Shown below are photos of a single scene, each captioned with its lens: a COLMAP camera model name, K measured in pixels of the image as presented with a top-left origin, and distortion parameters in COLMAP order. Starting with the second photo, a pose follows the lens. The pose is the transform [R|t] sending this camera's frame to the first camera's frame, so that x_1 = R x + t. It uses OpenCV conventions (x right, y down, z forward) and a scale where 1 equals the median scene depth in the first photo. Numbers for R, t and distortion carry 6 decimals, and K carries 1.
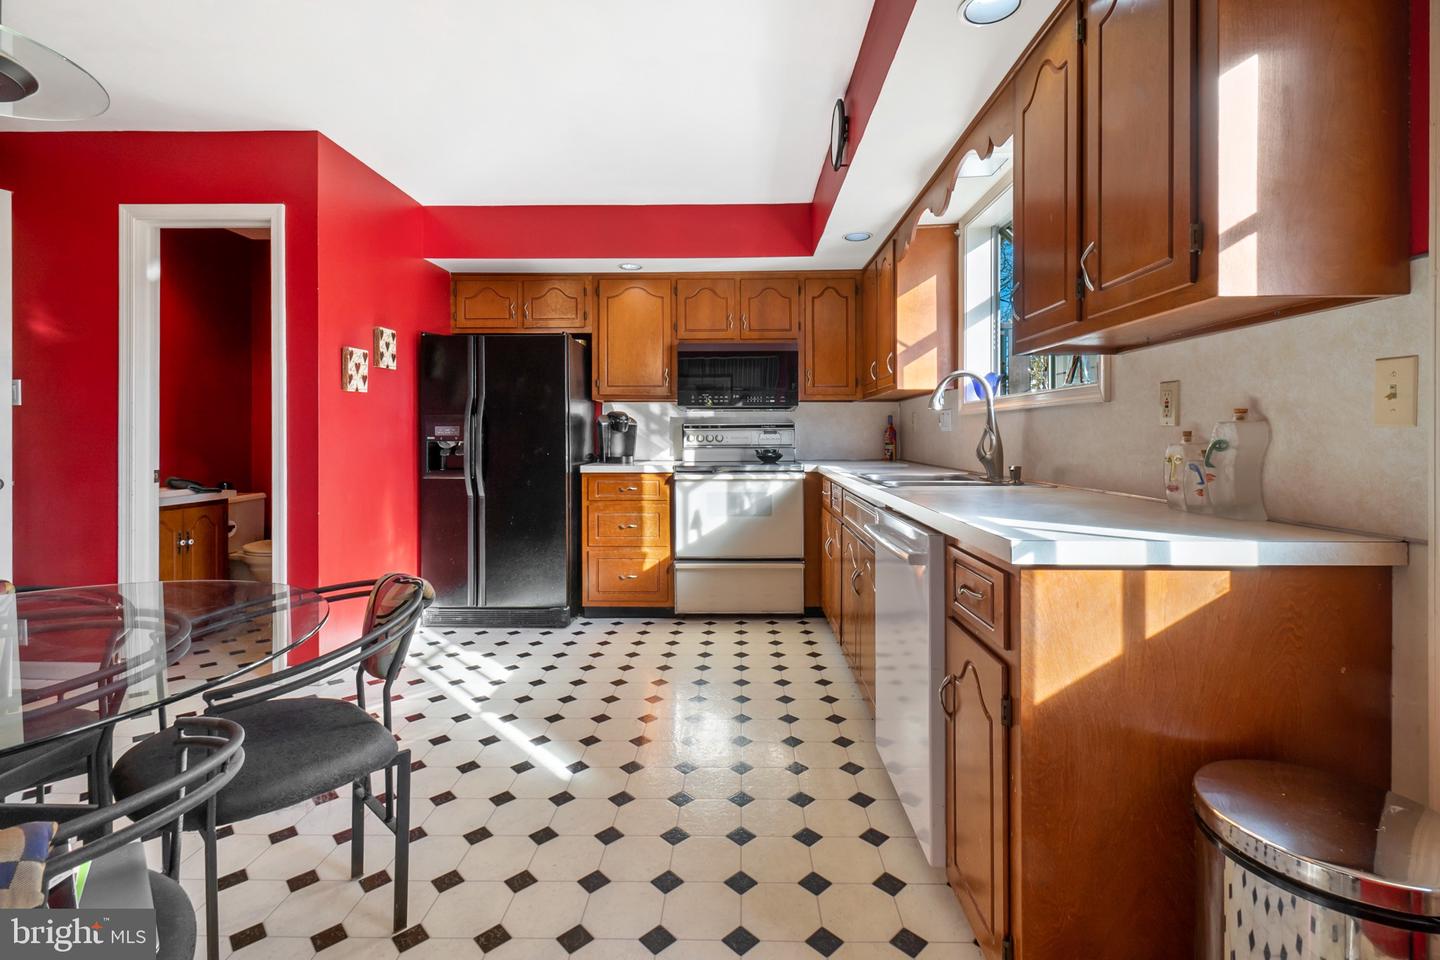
lens RADIAL K [[651.8, 0, 726.3], [0, 651.8, 437.1], [0, 0, 1]] dist [-0.003504, -0.000210]
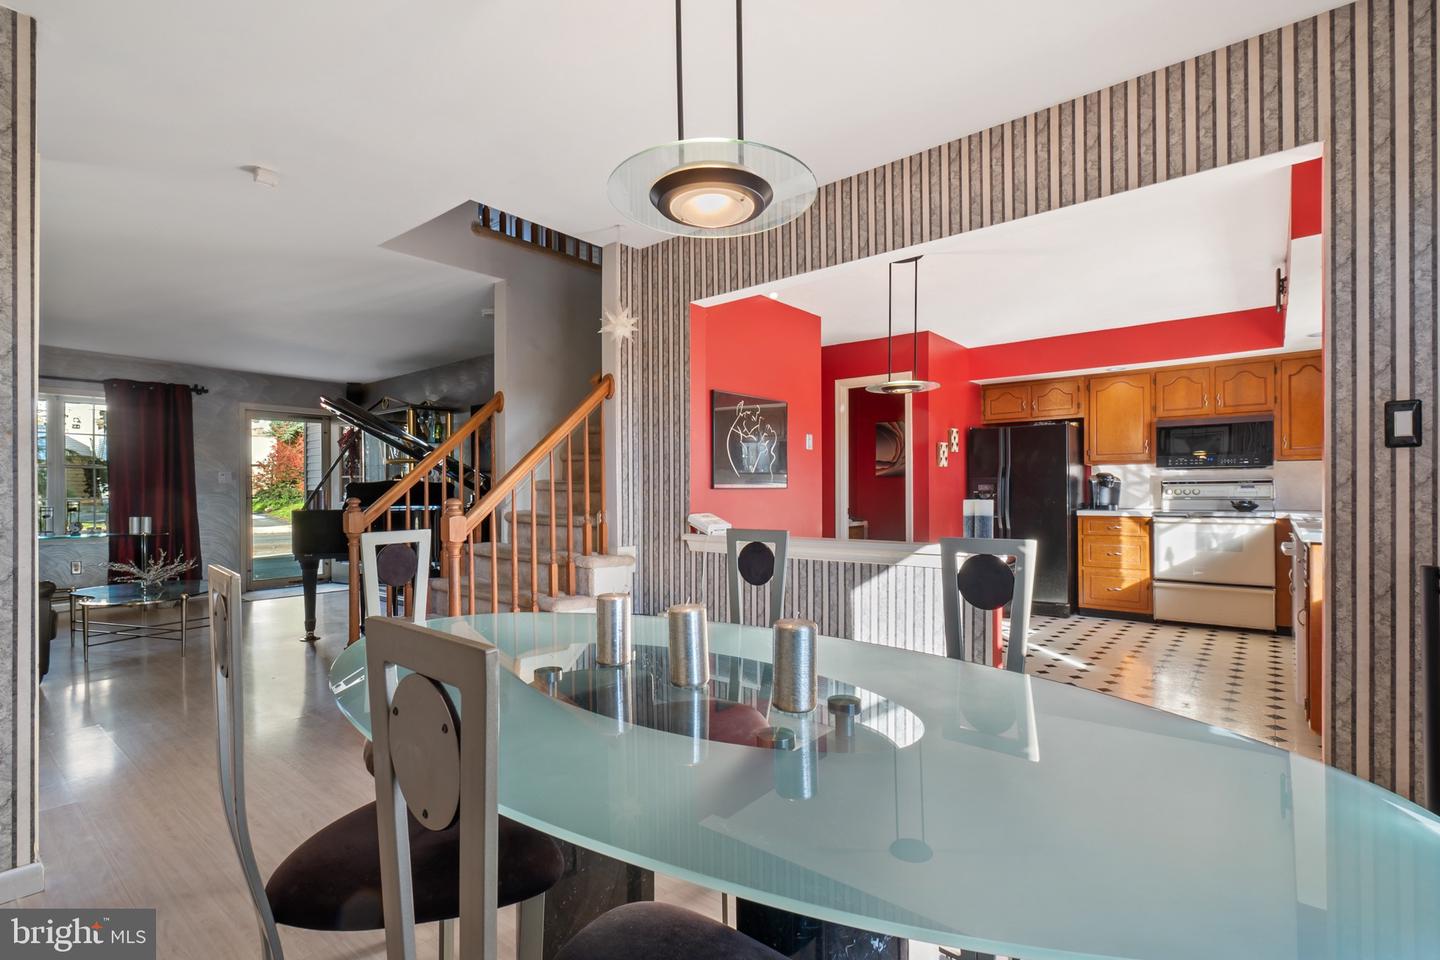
lens RADIAL K [[651.8, 0, 724.9], [0, 651.8, 493.7], [0, 0, 1]] dist [-0.003504, -0.000210]
pose [[0.779769, 0.000433, -0.626068, 0.075352], [0.002221, 0.999992, 0.003457, -0.000908], [0.626064, -0.004086, 0.779761, -0.632936]]
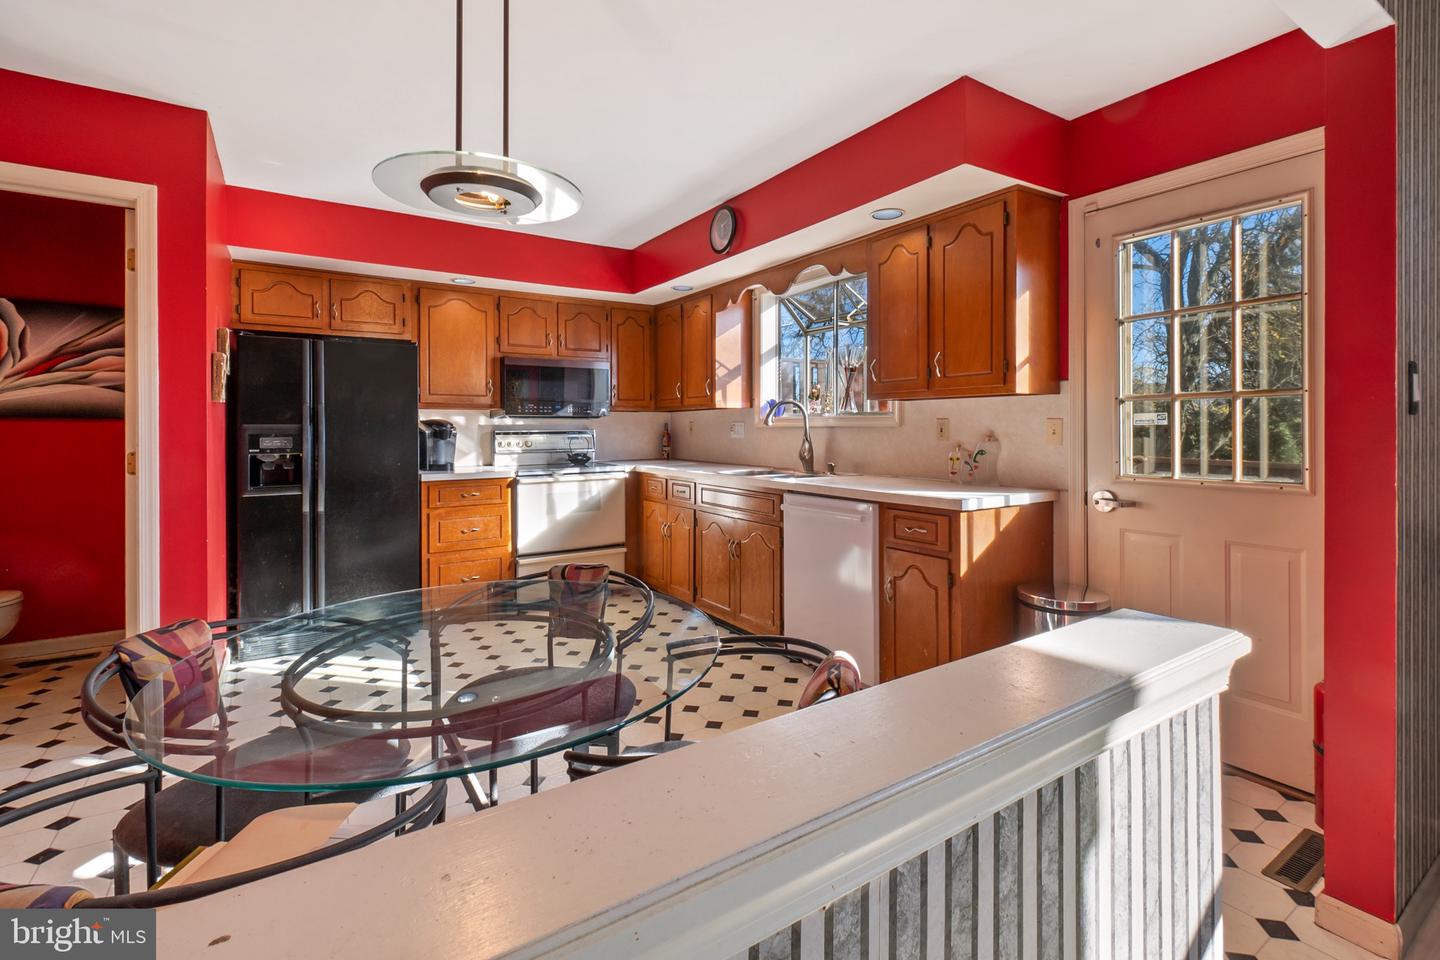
lens RADIAL K [[651.8, 0, 731.9], [0, 651.8, 431.1], [0, 0, 1]] dist [-0.003504, -0.000210]
pose [[0.823331, -0.005076, 0.567539, -0.395812], [0.004779, 0.999987, 0.002011, -0.022796], [-0.567542, 0.001057, 0.823344, -0.102761]]
